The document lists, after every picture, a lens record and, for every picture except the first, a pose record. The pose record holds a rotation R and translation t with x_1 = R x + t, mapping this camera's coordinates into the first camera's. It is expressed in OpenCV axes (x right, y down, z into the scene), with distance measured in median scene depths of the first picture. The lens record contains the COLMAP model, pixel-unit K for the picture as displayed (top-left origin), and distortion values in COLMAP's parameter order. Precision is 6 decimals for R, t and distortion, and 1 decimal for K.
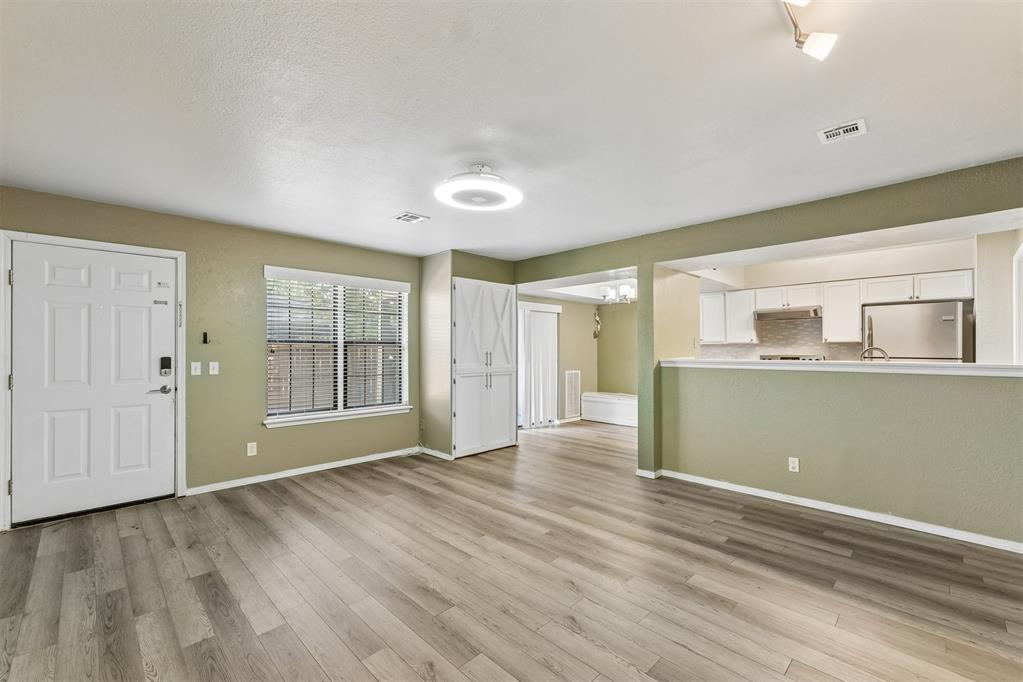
lens RADIAL K [[433.7, 0, 511.2], [0, 433.7, 345.6], [0, 0, 1]] dist [0.013014, 0.000370]
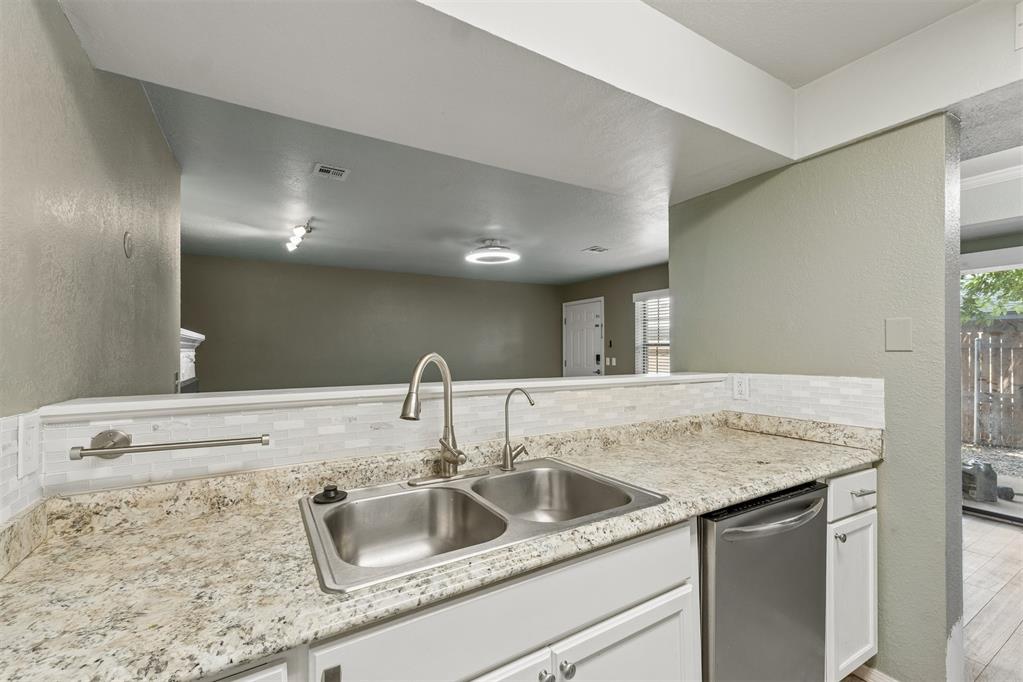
lens RADIAL K [[433.7, 0, 513.2], [0, 433.7, 347.1], [0, 0, 1]] dist [0.013014, 0.000370]
pose [[-0.229405, -0.002734, -0.973327, 1.312111], [0.010709, 0.999928, -0.005333, 0.000506], [0.973272, -0.011647, -0.229360, 1.280401]]
